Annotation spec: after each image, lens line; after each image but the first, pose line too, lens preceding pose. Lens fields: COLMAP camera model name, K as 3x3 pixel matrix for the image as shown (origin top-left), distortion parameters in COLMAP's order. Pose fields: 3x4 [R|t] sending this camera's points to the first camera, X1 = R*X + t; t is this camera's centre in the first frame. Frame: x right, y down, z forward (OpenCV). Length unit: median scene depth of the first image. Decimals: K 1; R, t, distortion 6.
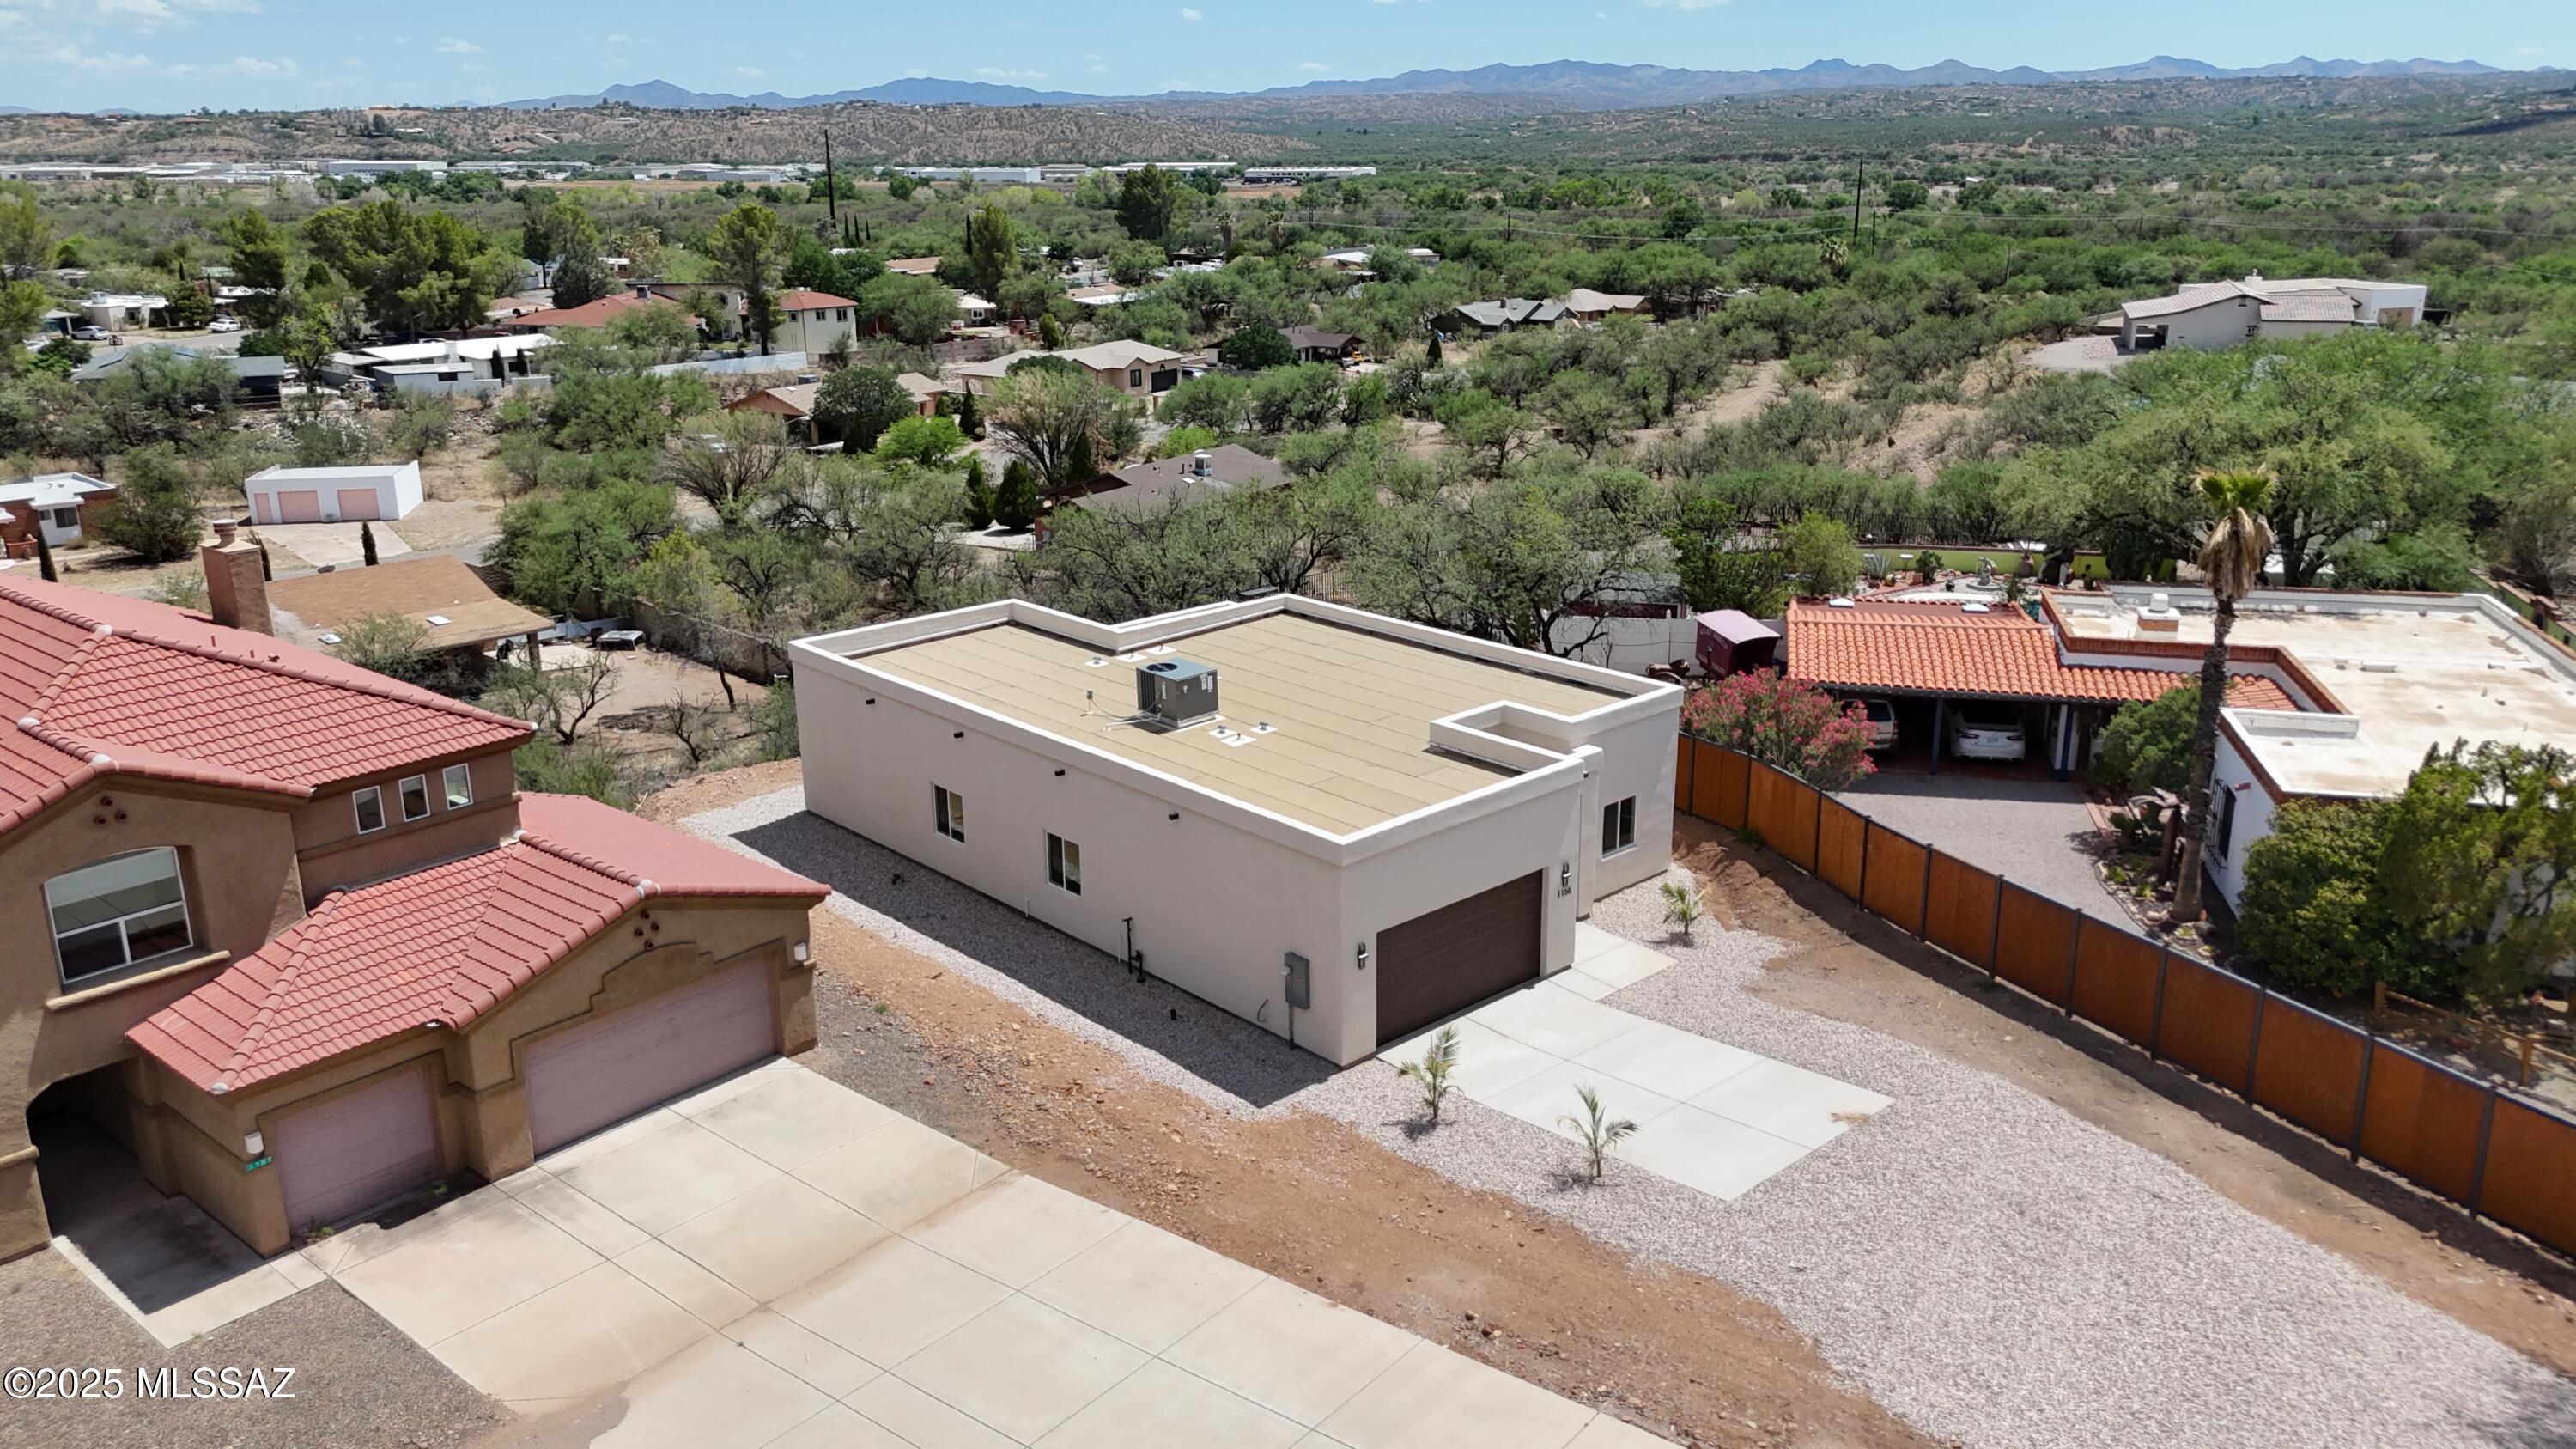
lens RADIAL K [[1929.1, 0, 1278.0], [0, 1929.1, 727.2], [0, 0, 1]] dist [0.052379, -0.034205]
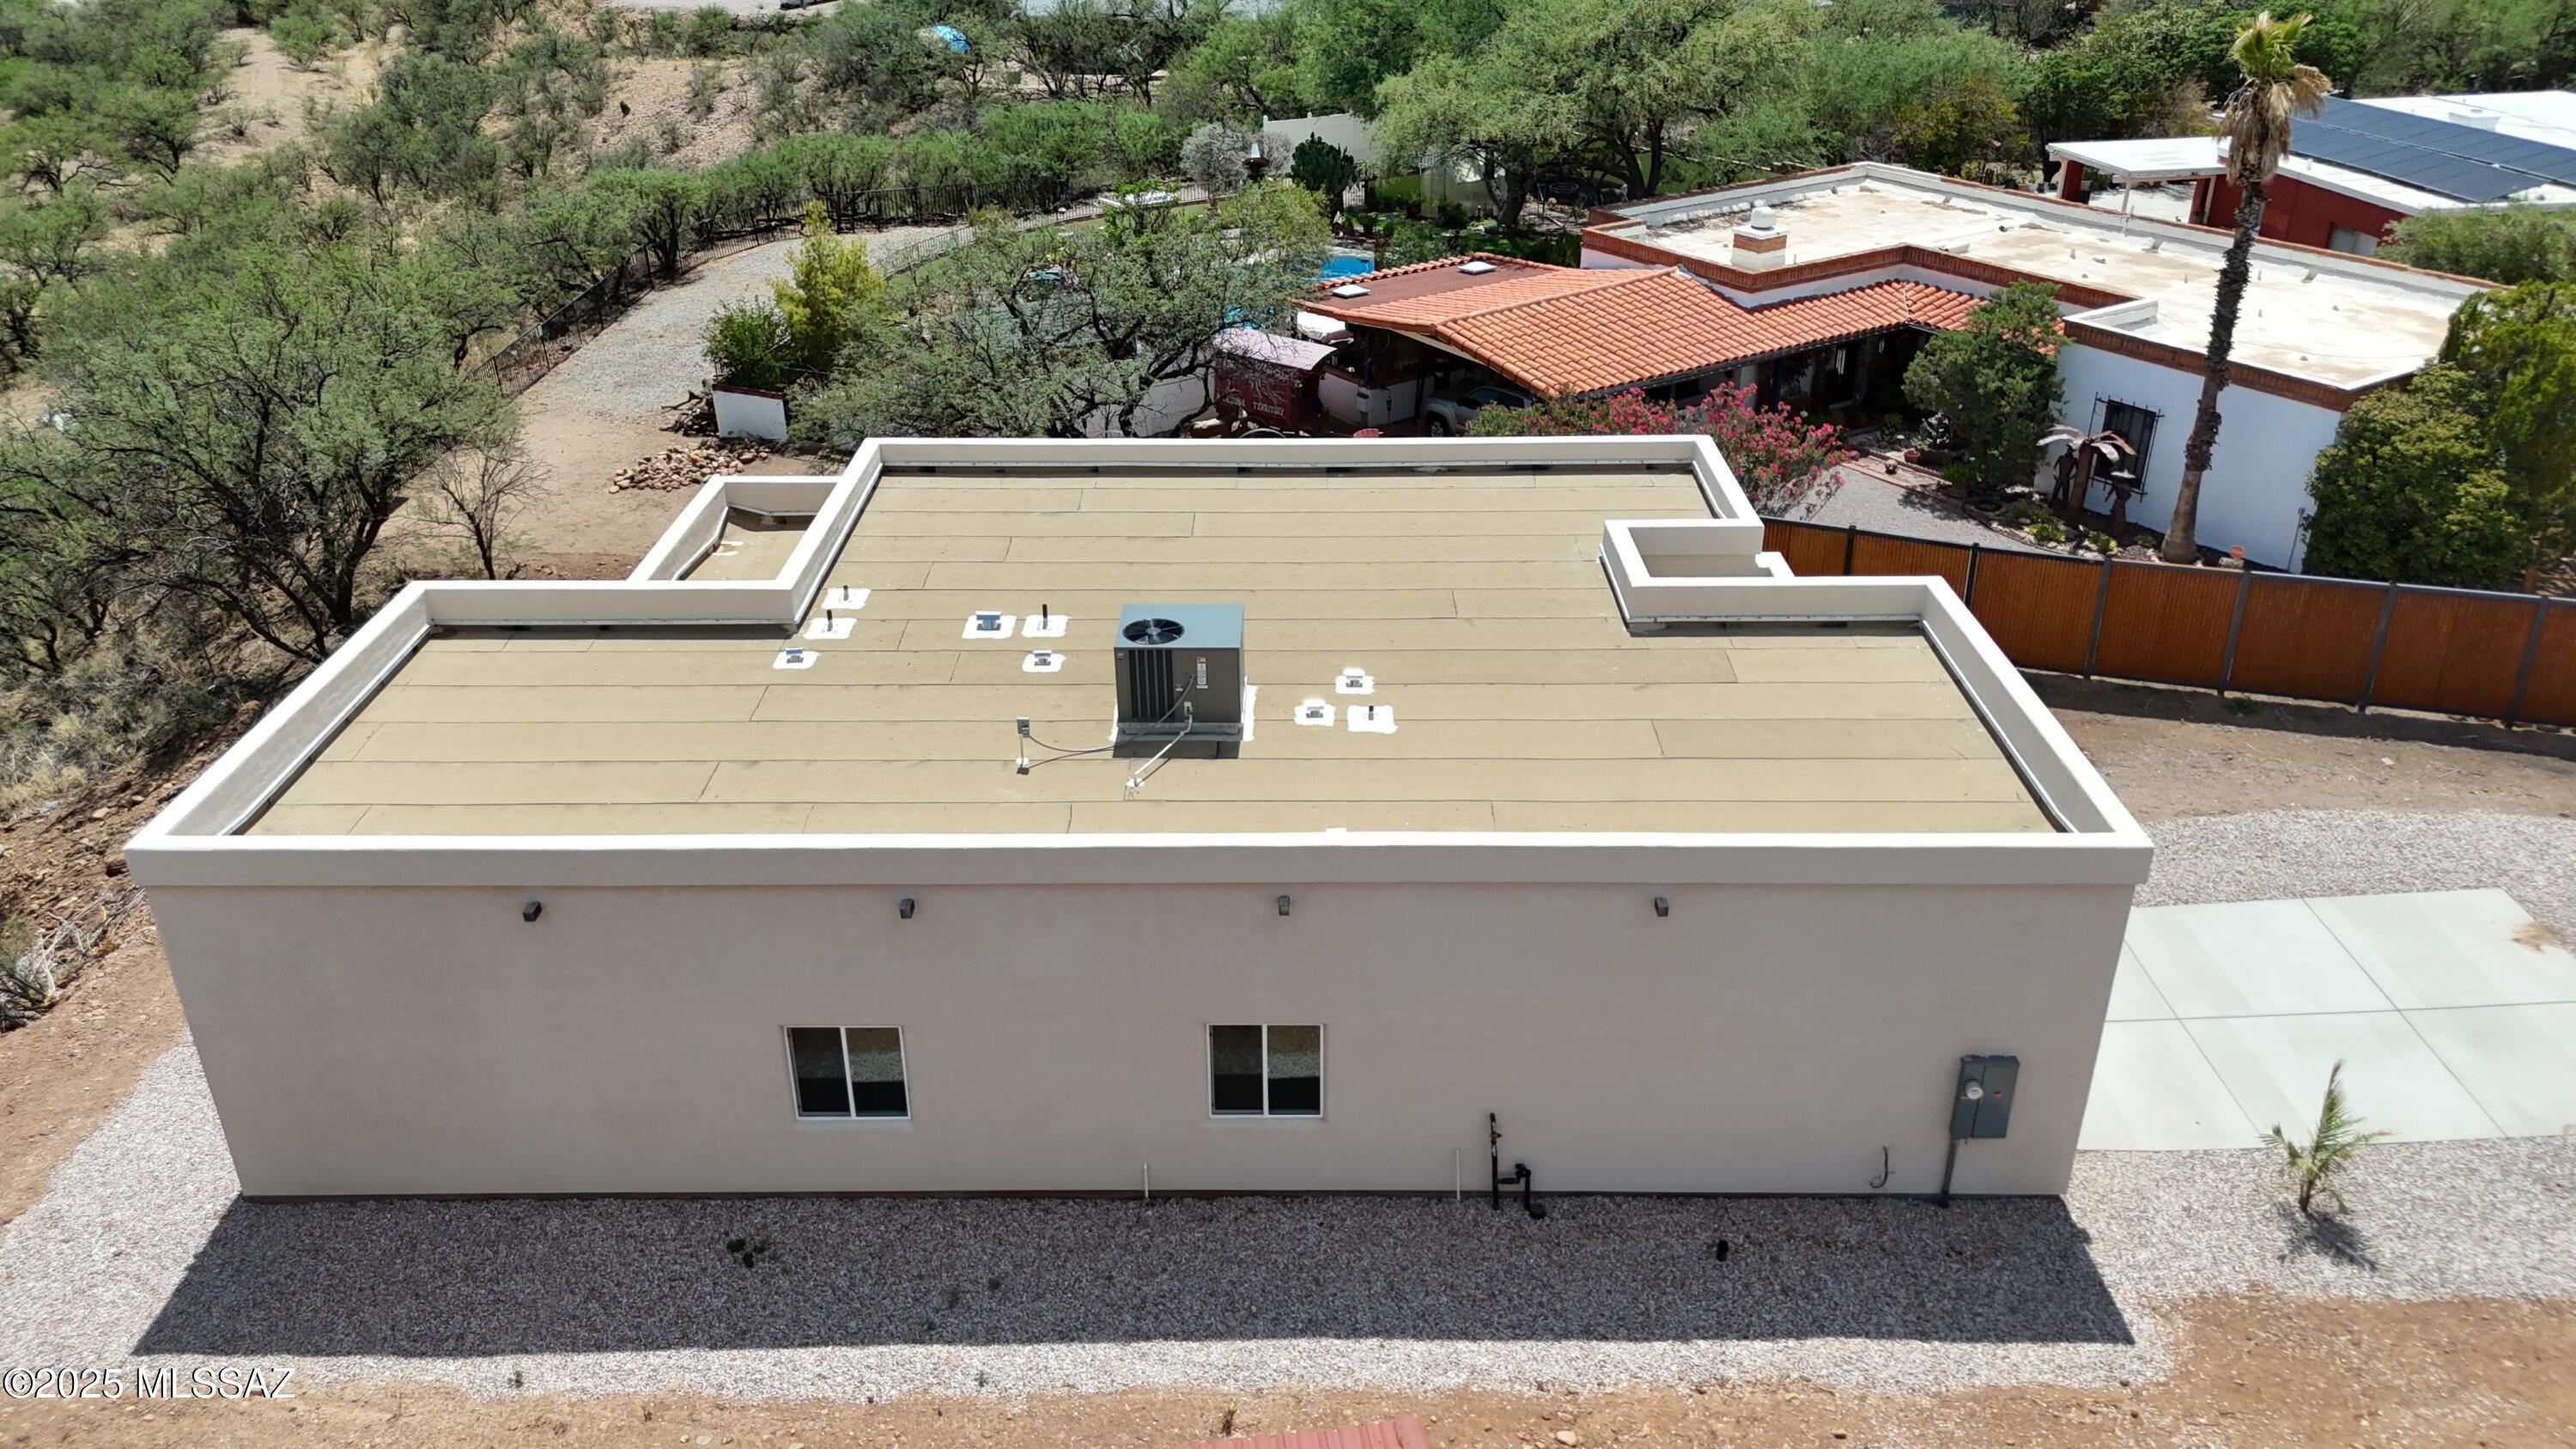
lens RADIAL K [[1929.1, 0, 1278.0], [0, 1929.1, 727.2], [0, 0, 1]] dist [0.052379, -0.034205]
pose [[0.682972, -0.328486, 0.652416, -0.396892], [0.217091, 0.944100, 0.248087, -0.132341], [-0.697439, -0.027803, 0.716105, 0.637794]]
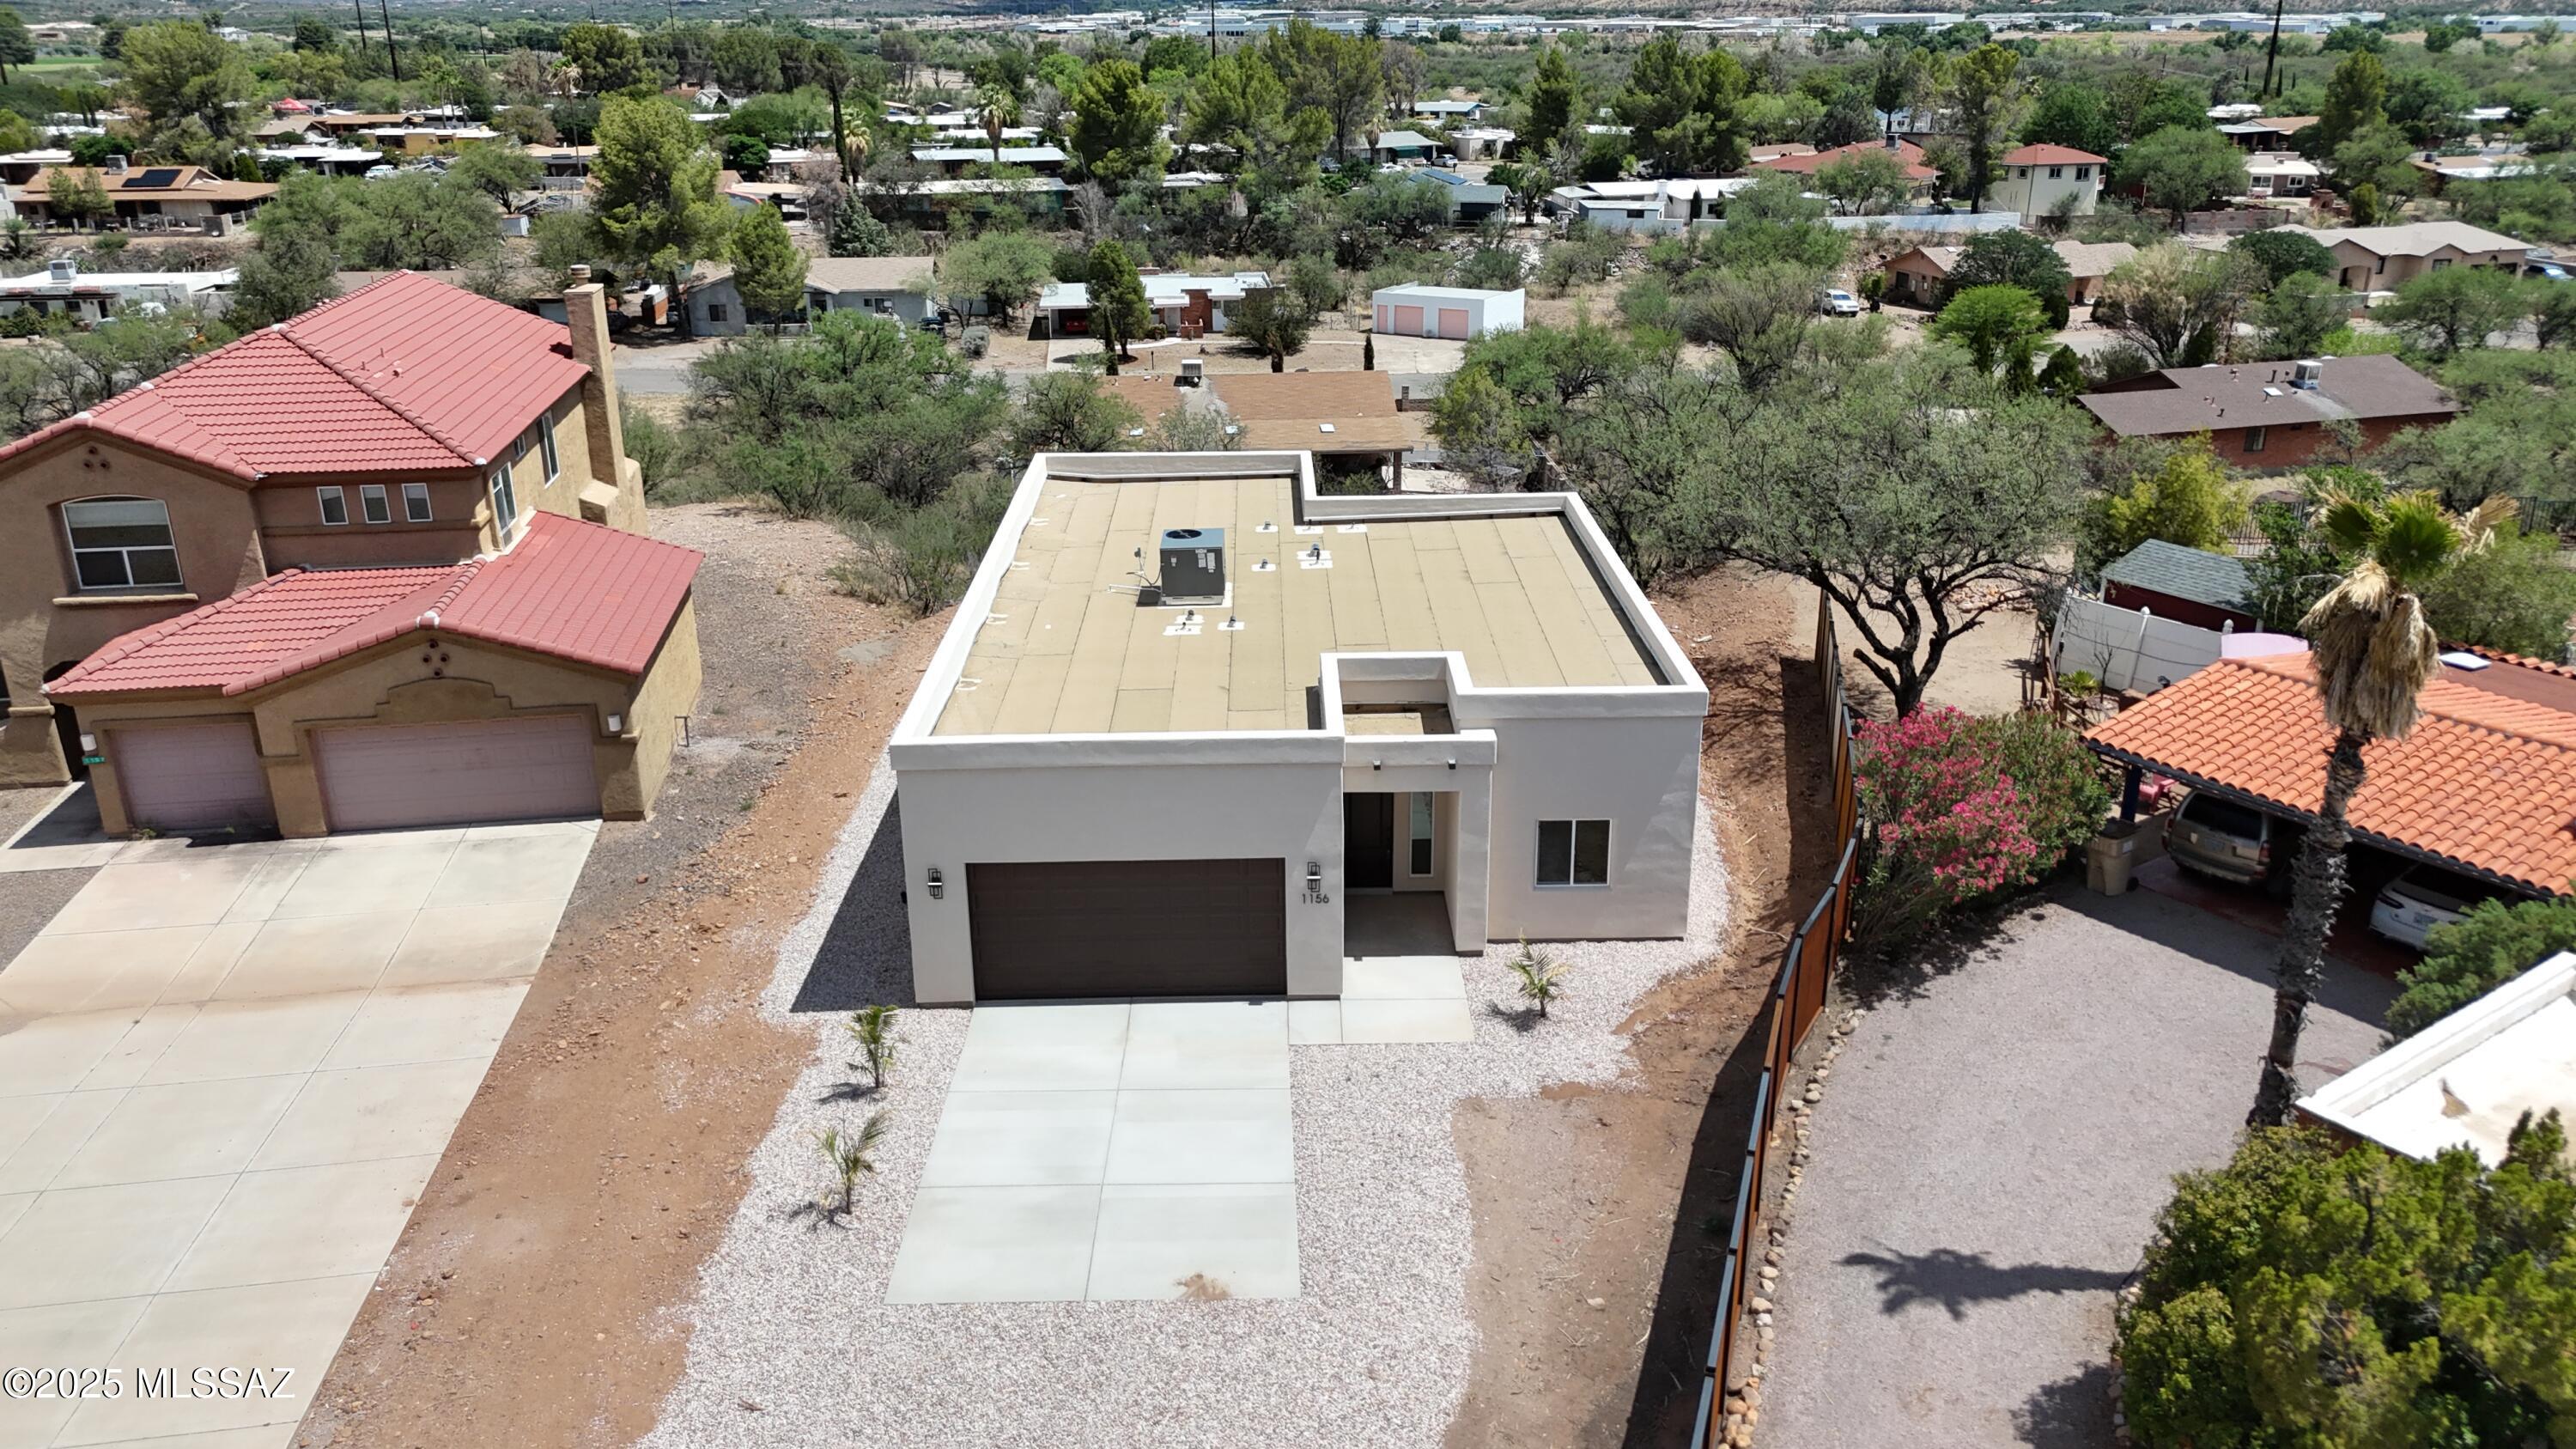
lens RADIAL K [[1929.1, 0, 1278.0], [0, 1929.1, 727.2], [0, 0, 1]] dist [0.052379, -0.034205]
pose [[0.741388, 0.236246, -0.628117, 0.560522], [-0.193748, 0.971480, 0.136703, -0.076516], [0.642499, 0.020346, 0.766016, 0.379412]]
